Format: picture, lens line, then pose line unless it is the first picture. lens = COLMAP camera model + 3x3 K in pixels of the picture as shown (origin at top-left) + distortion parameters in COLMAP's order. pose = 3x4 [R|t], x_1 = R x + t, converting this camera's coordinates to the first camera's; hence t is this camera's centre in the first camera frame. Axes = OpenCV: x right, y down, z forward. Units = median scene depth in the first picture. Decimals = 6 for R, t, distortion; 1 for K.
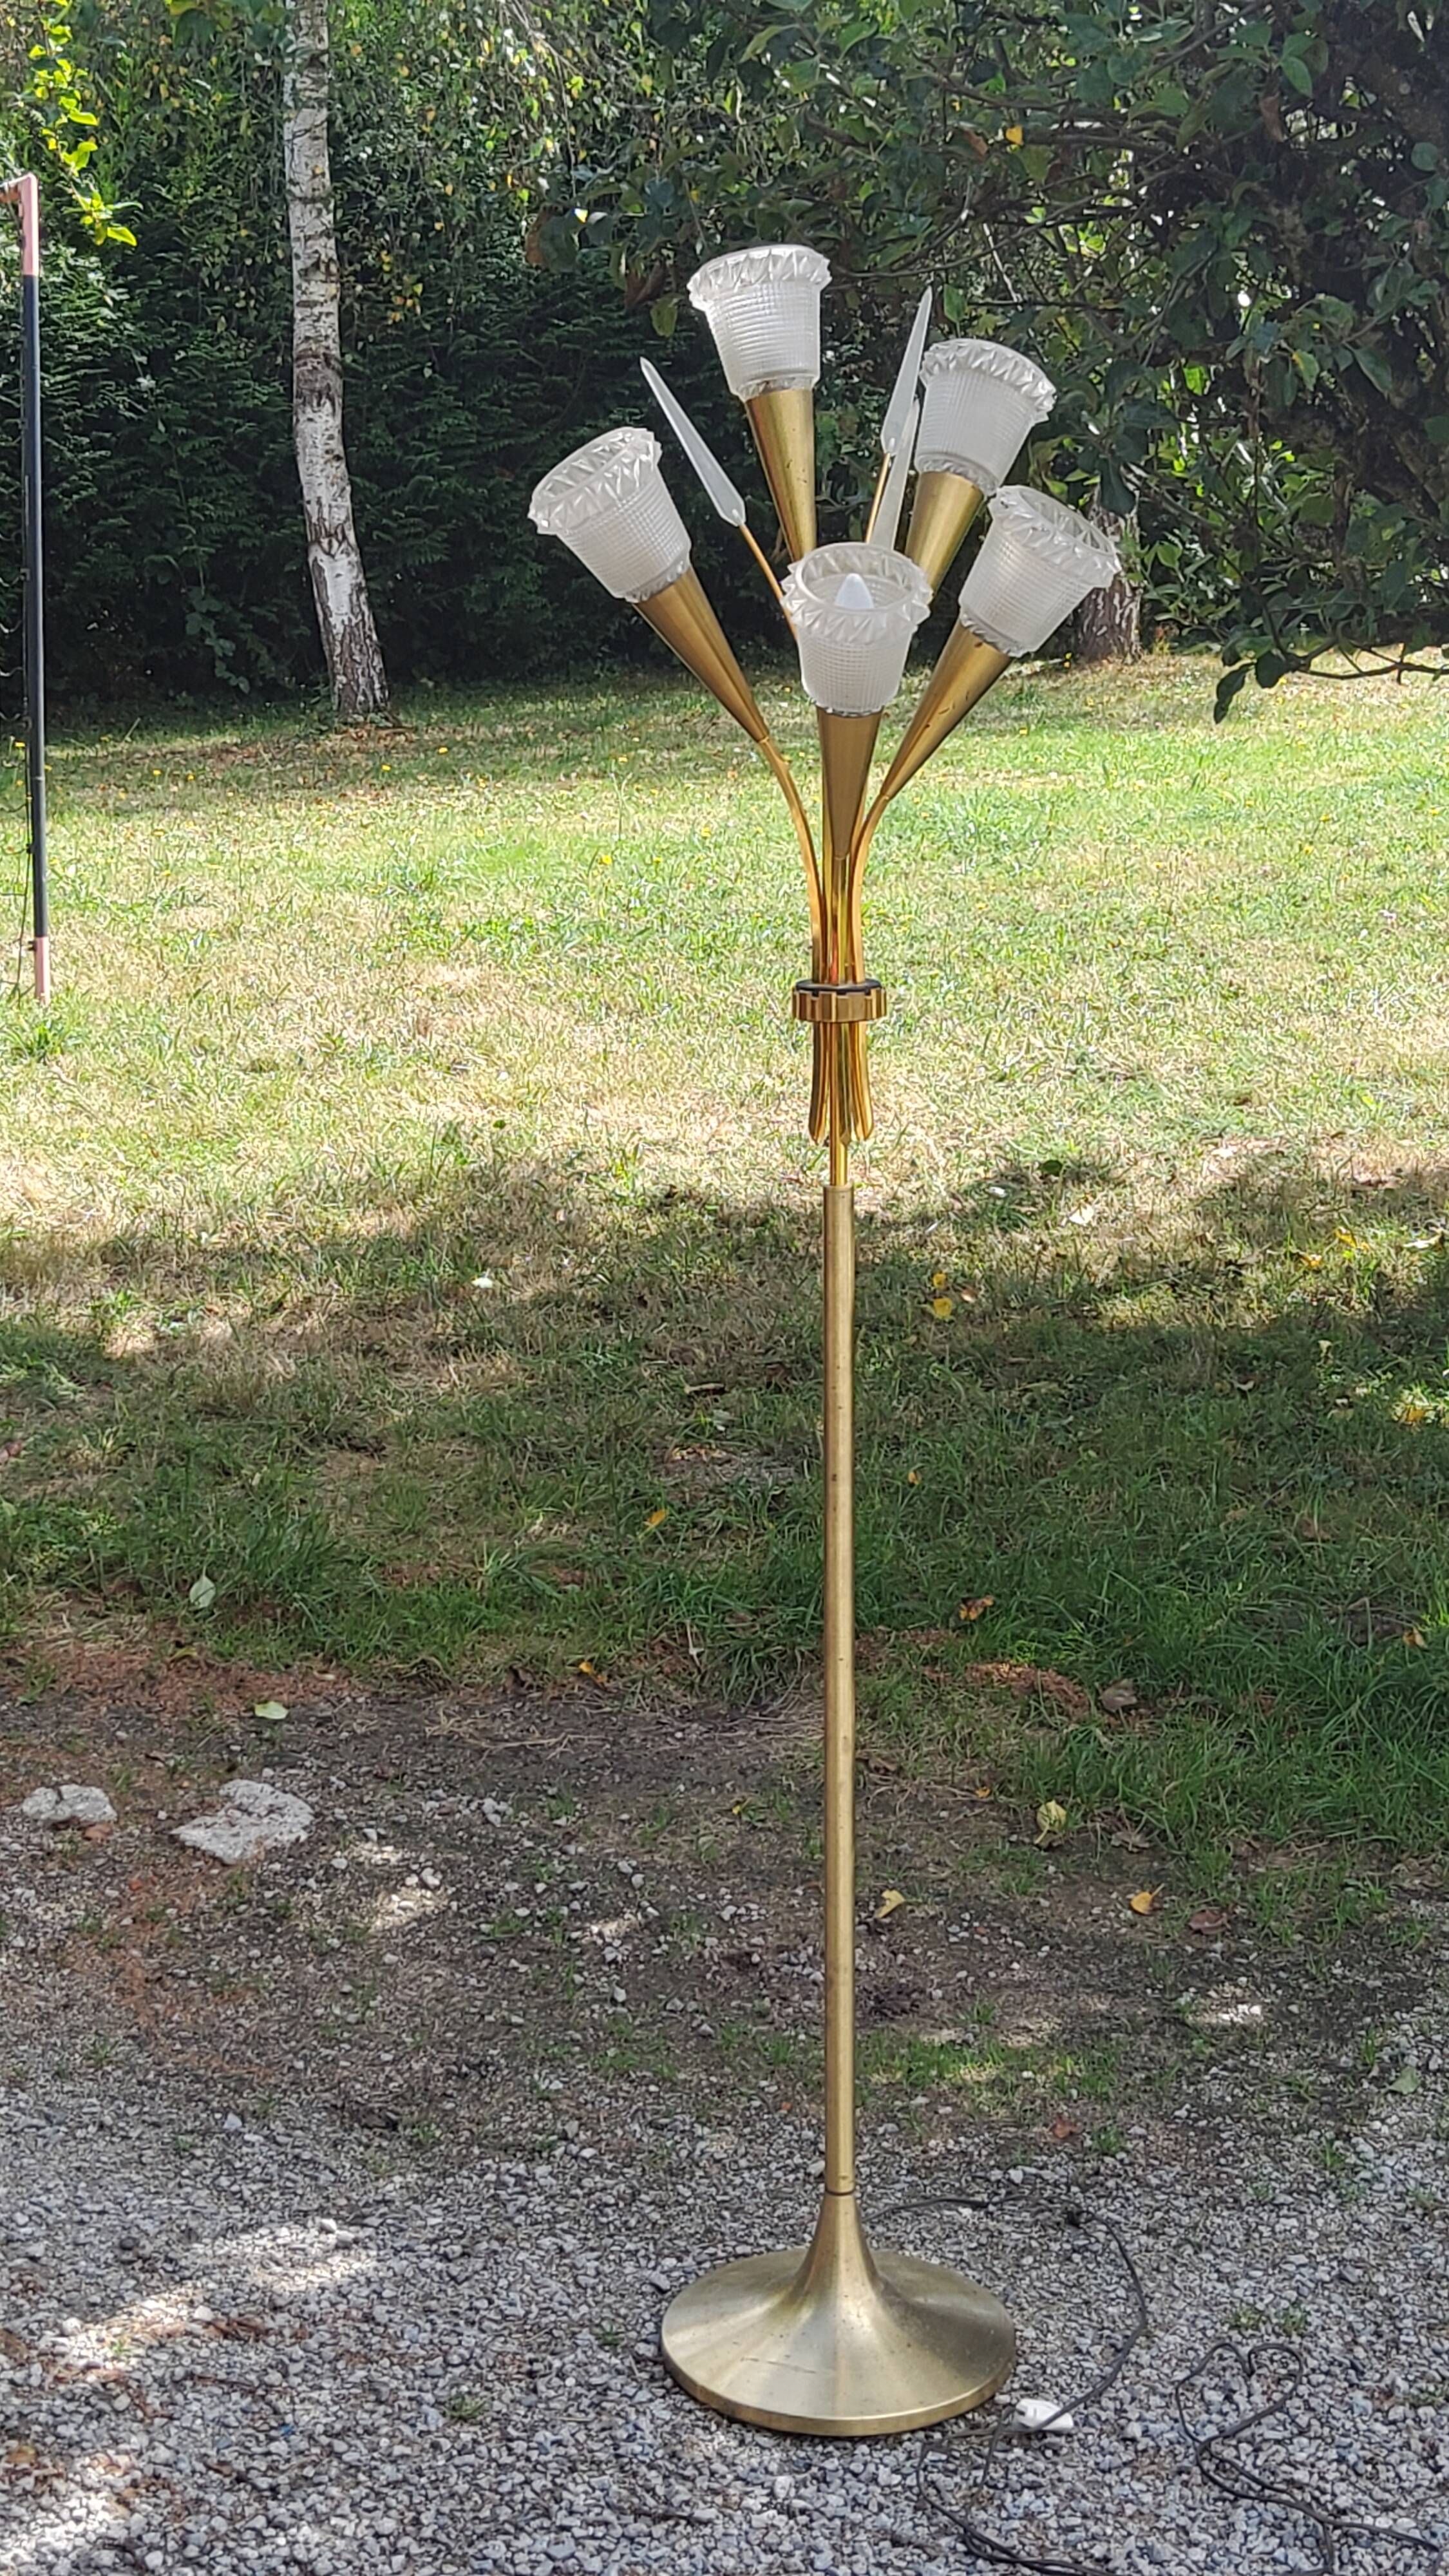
lens RADIAL K [[3850.7, 0, 734.6], [0, 3850.7, 1280.2], [0, 0, 1]] dist [0.171803, -0.496353]
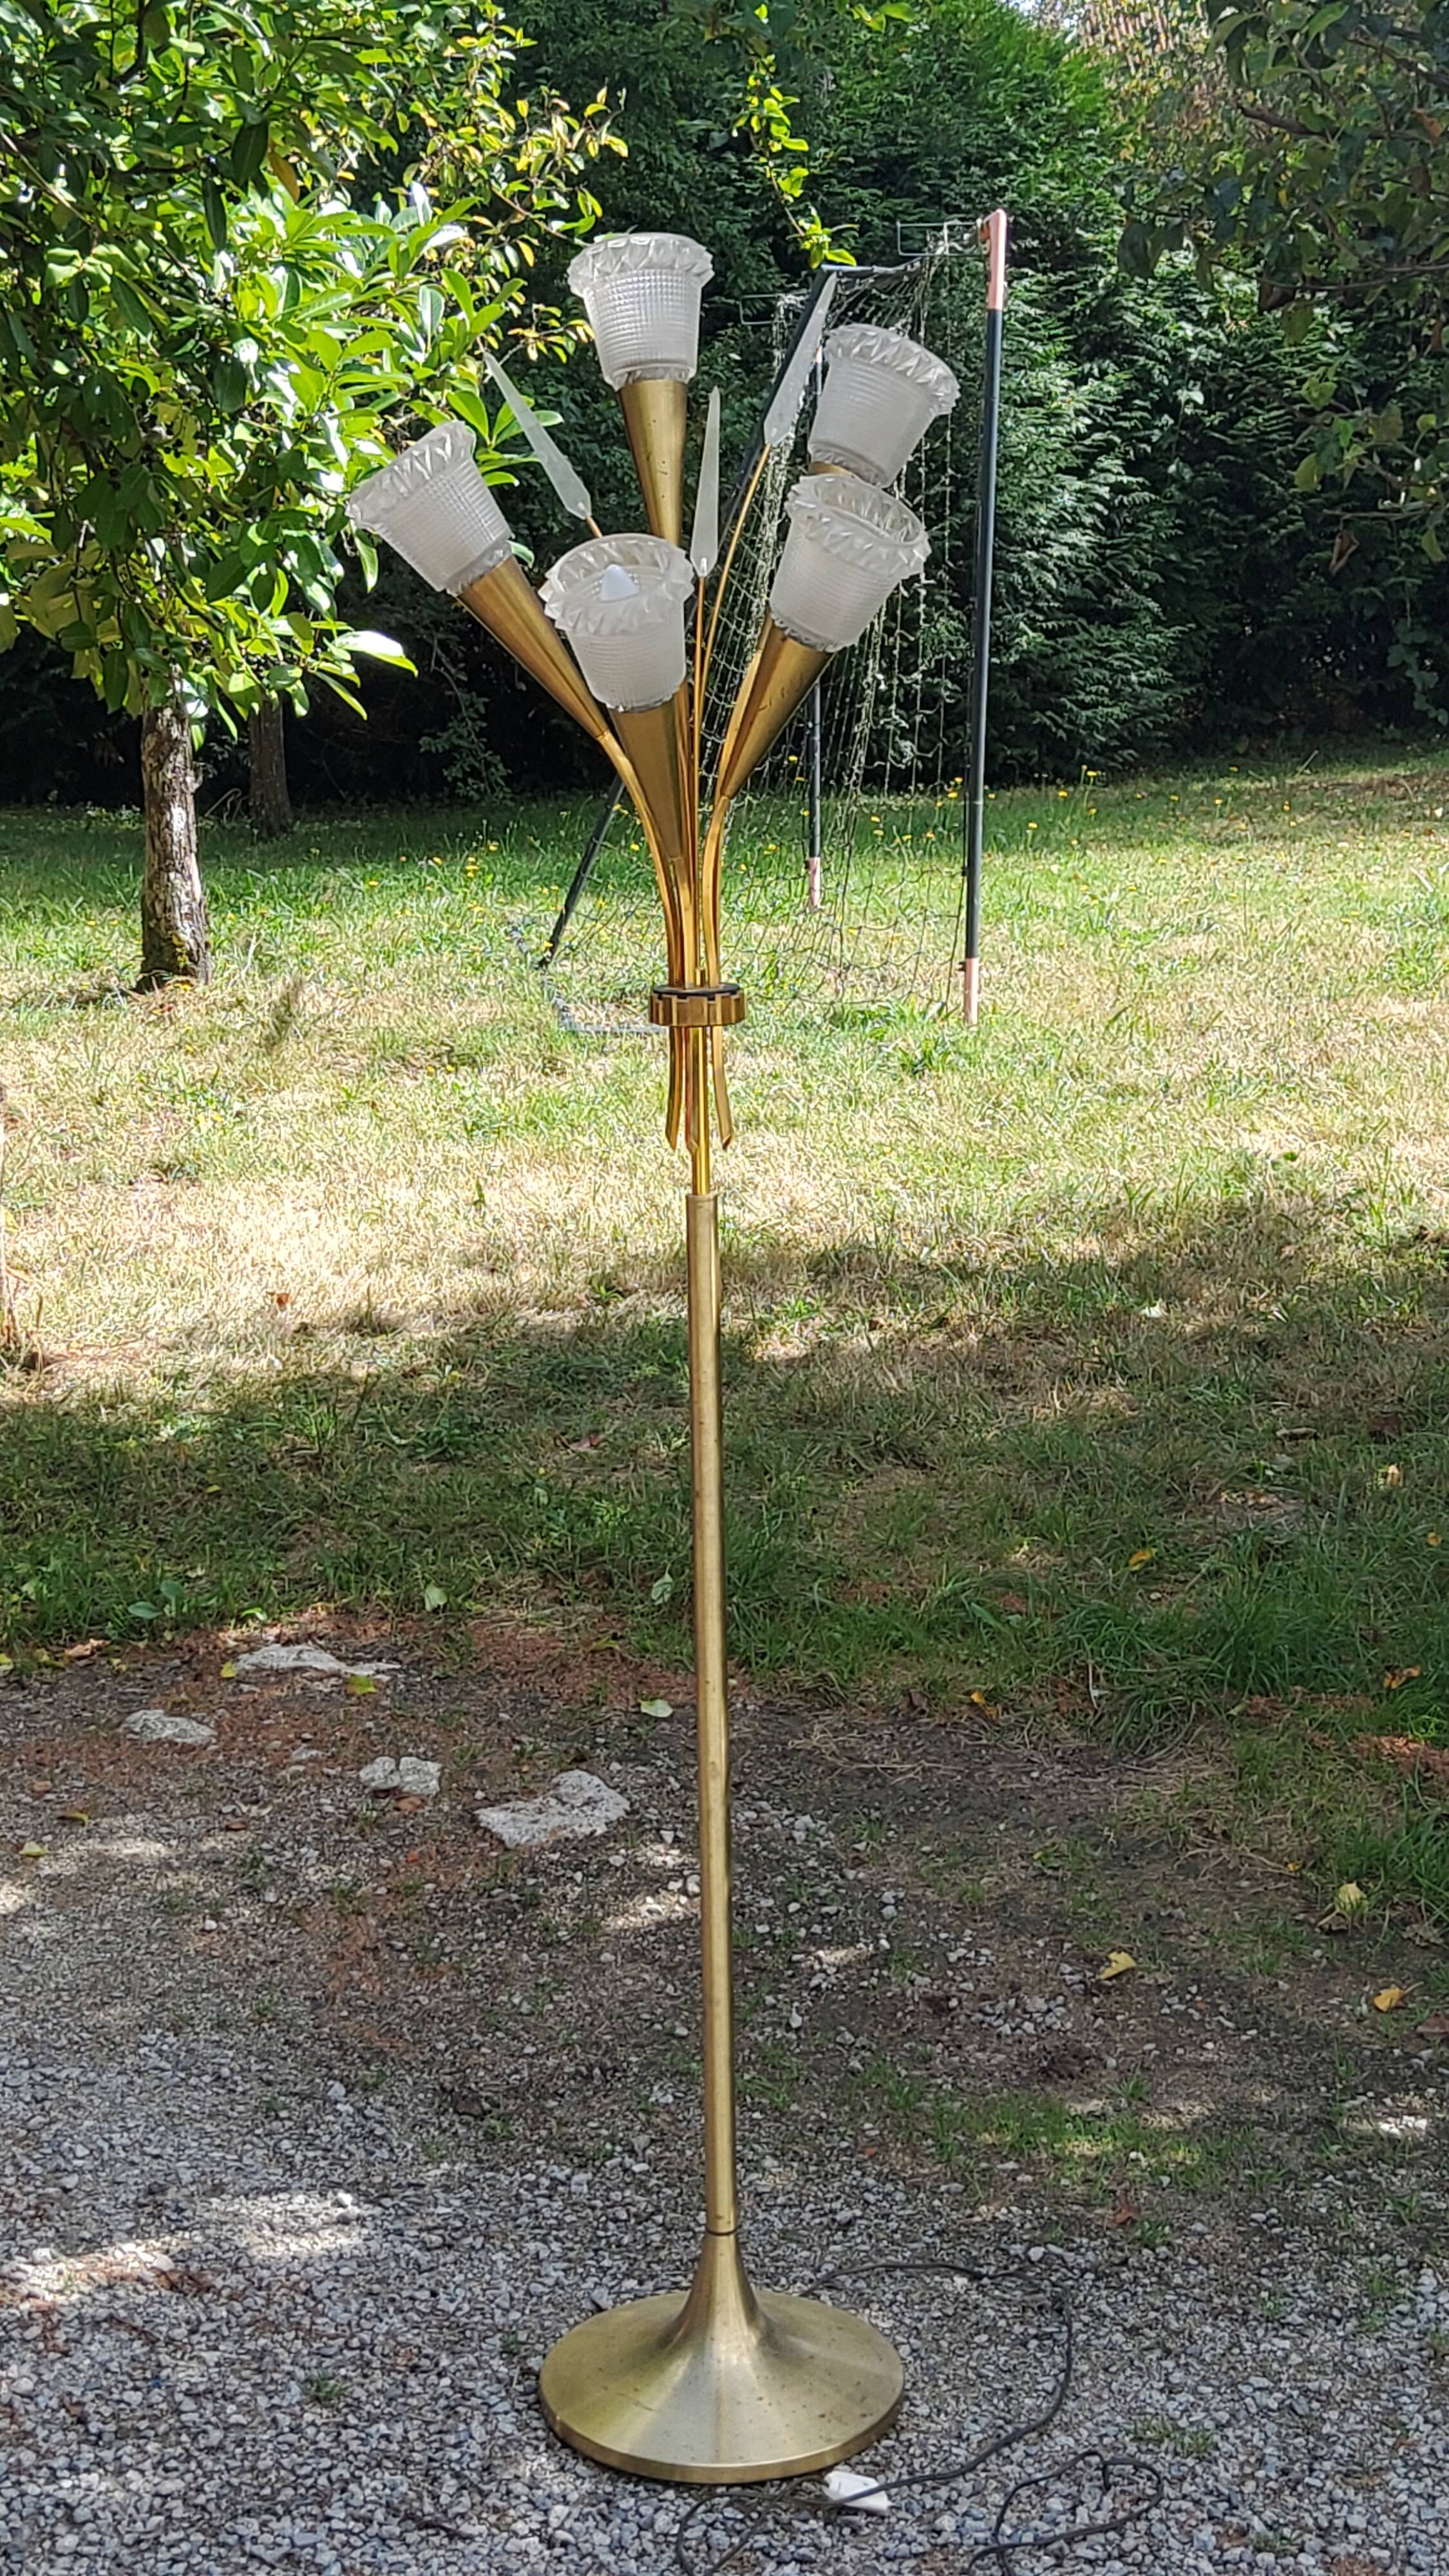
lens RADIAL K [[3850.7, 0, 734.6], [0, 3850.7, 1280.2], [0, 0, 1]] dist [0.171803, -0.496353]
pose [[0.936257, 0.058532, -0.346407, 0.292545], [-0.061924, 0.998080, 0.001277, -0.003663], [0.345817, 0.020255, 0.938083, 0.069549]]
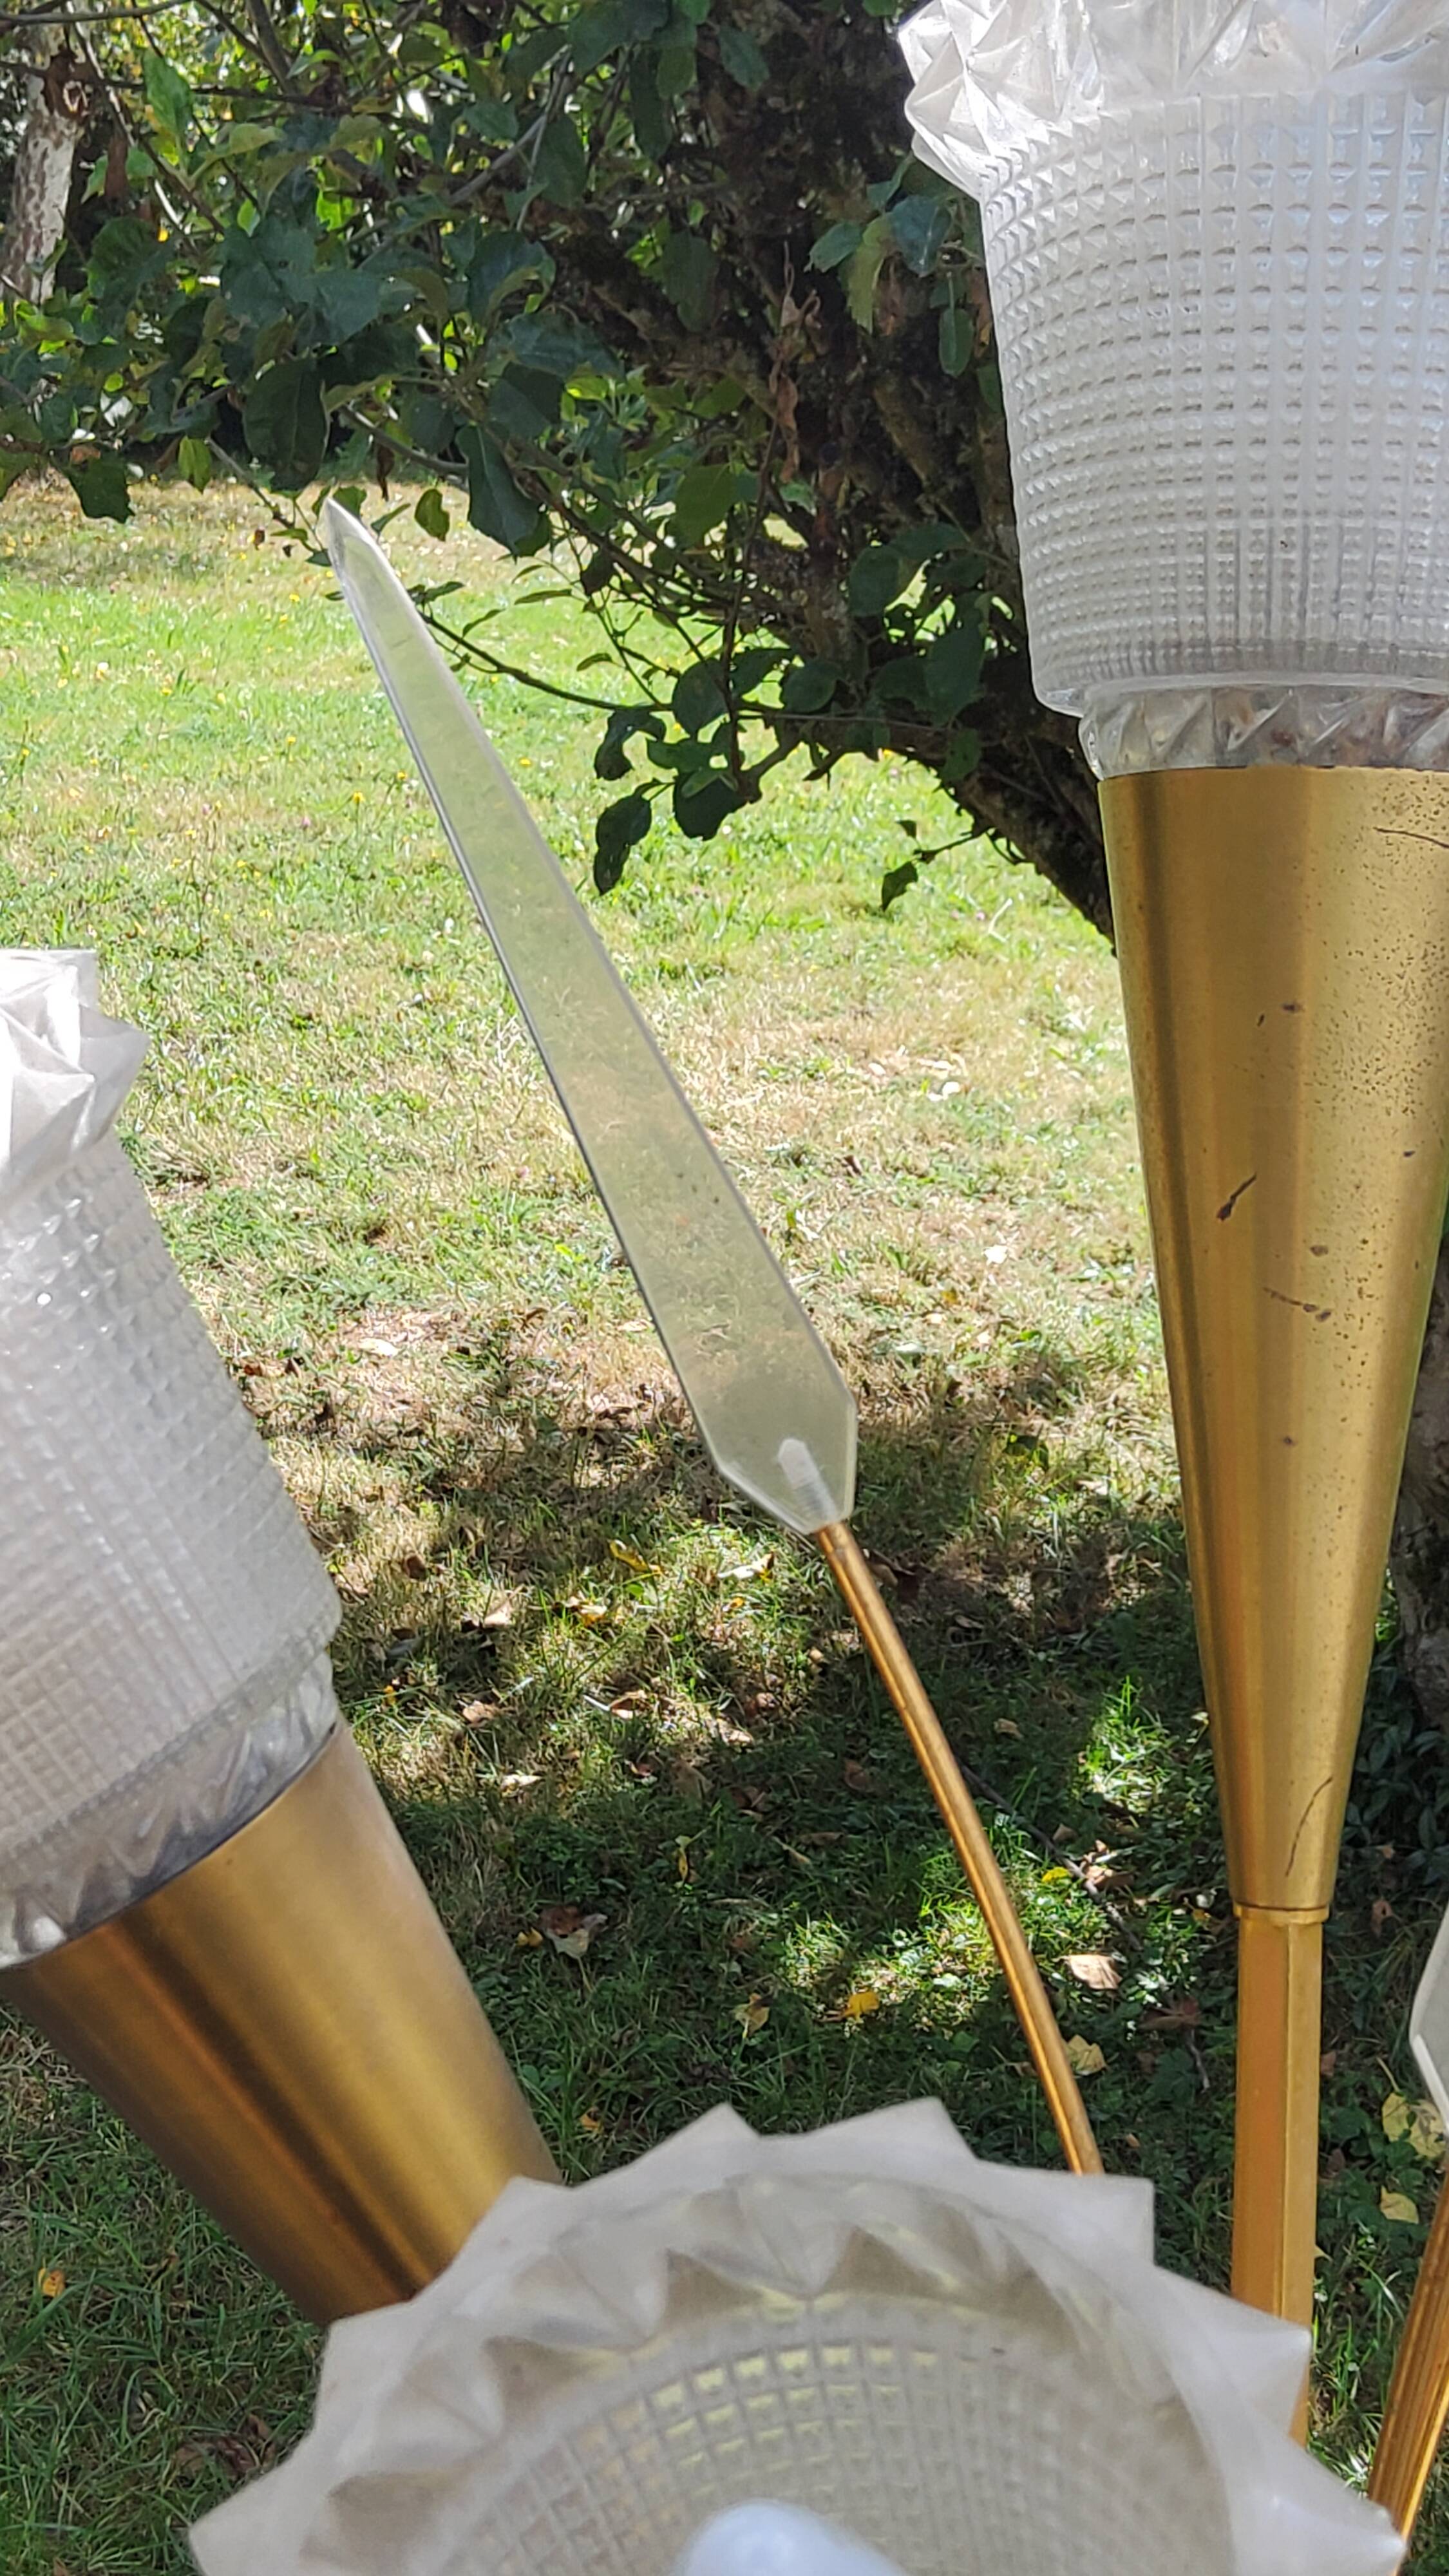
lens RADIAL K [[3871.2, 0, 736.1], [0, 3871.2, 1251.0], [0, 0, 1]] dist [0.177513, -0.464613]
pose [[0.957263, -0.013338, 0.288910, -0.024164], [0.000113, 0.998953, 0.045746, -0.162269], [-0.289218, -0.043759, 0.956263, 0.635470]]
